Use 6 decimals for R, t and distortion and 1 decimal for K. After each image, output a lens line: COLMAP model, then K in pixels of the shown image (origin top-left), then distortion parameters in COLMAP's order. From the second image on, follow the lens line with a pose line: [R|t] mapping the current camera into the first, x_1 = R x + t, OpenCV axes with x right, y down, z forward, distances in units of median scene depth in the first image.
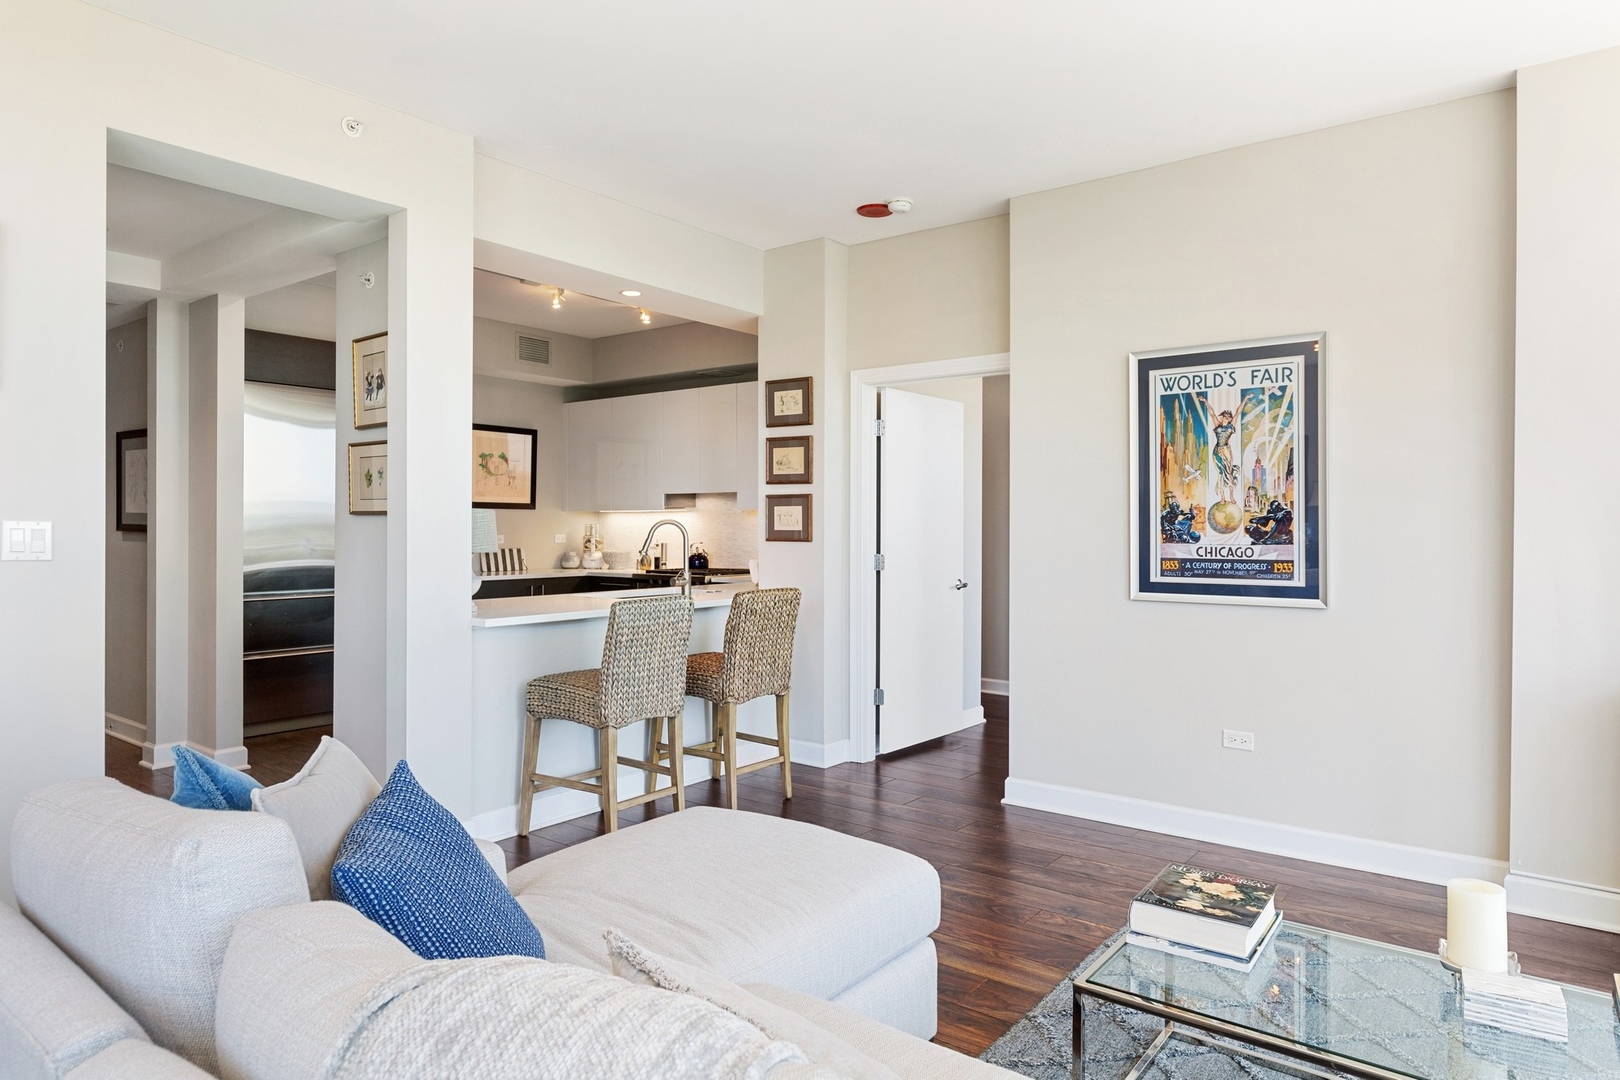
lens RADIAL K [[997.6, 0, 815.6], [0, 997.6, 530.7], [0, 0, 1]] dist [0.004868, -0.000492]
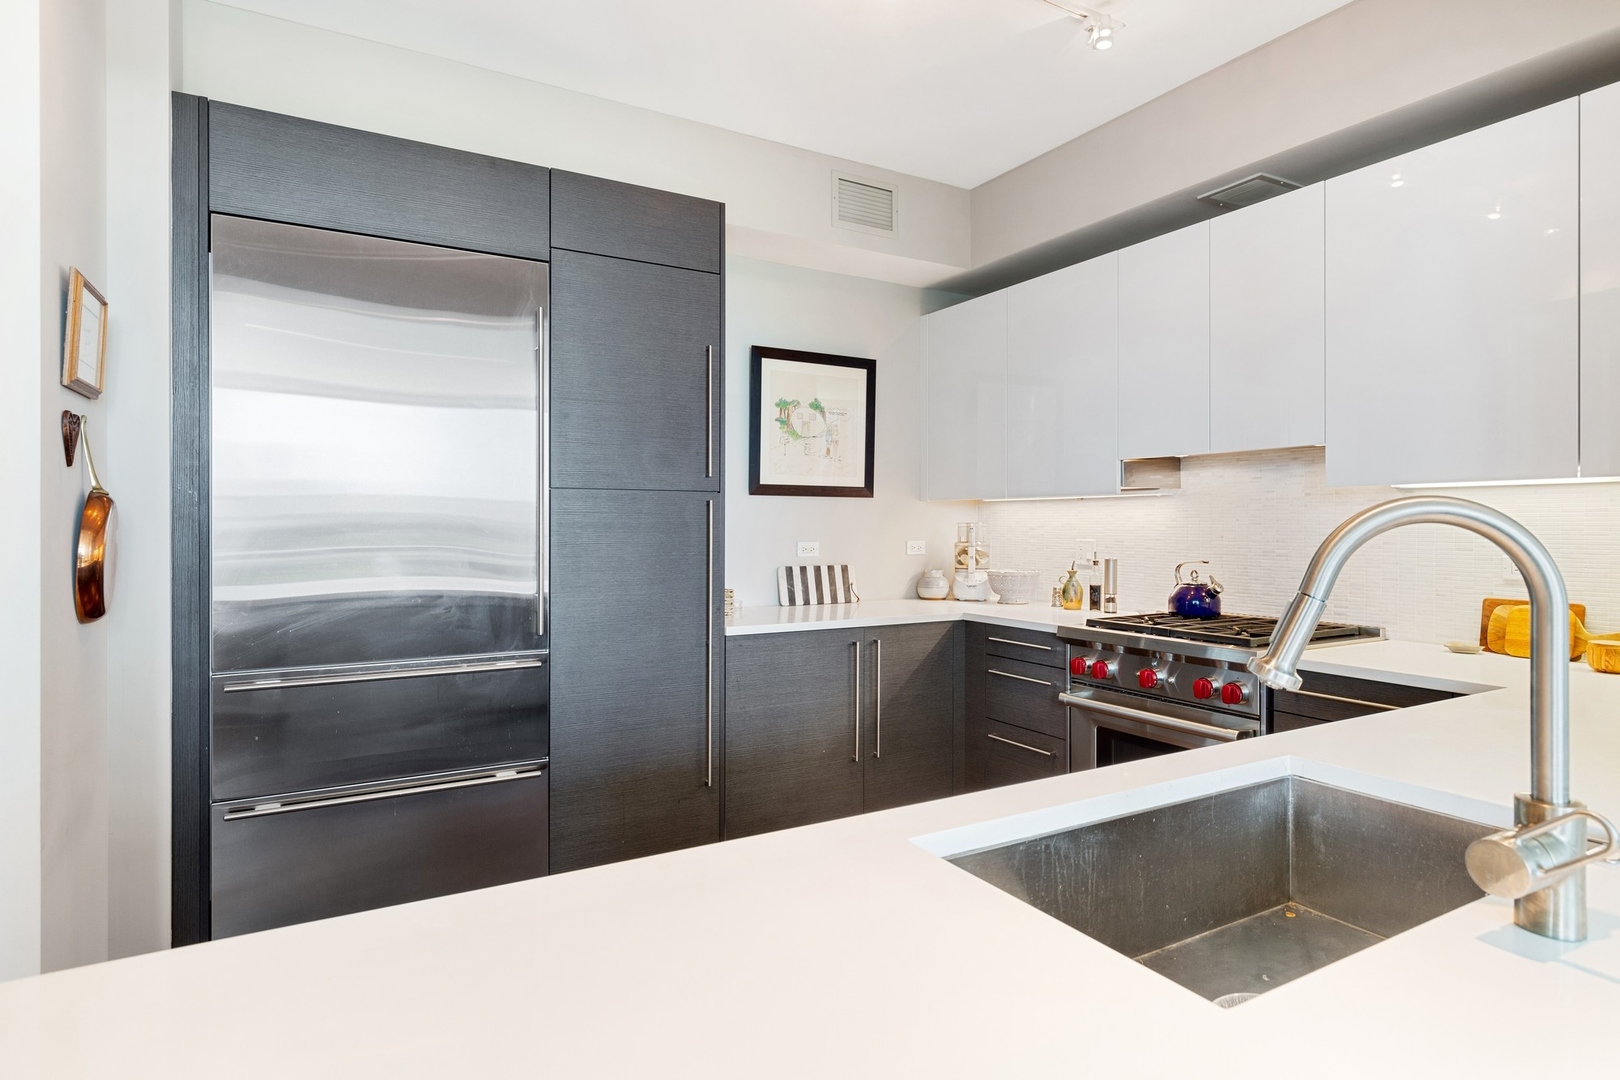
lens RADIAL K [[845.0, 0, 804.6], [0, 845.0, 531.4], [0, 0, 1]] dist [-0.001337, 0.000164]
pose [[0.923329, -0.000232, -0.384009, -0.126446], [0.002524, 0.999982, 0.005464, -0.004274], [0.384001, -0.006014, 0.923313, 0.520713]]
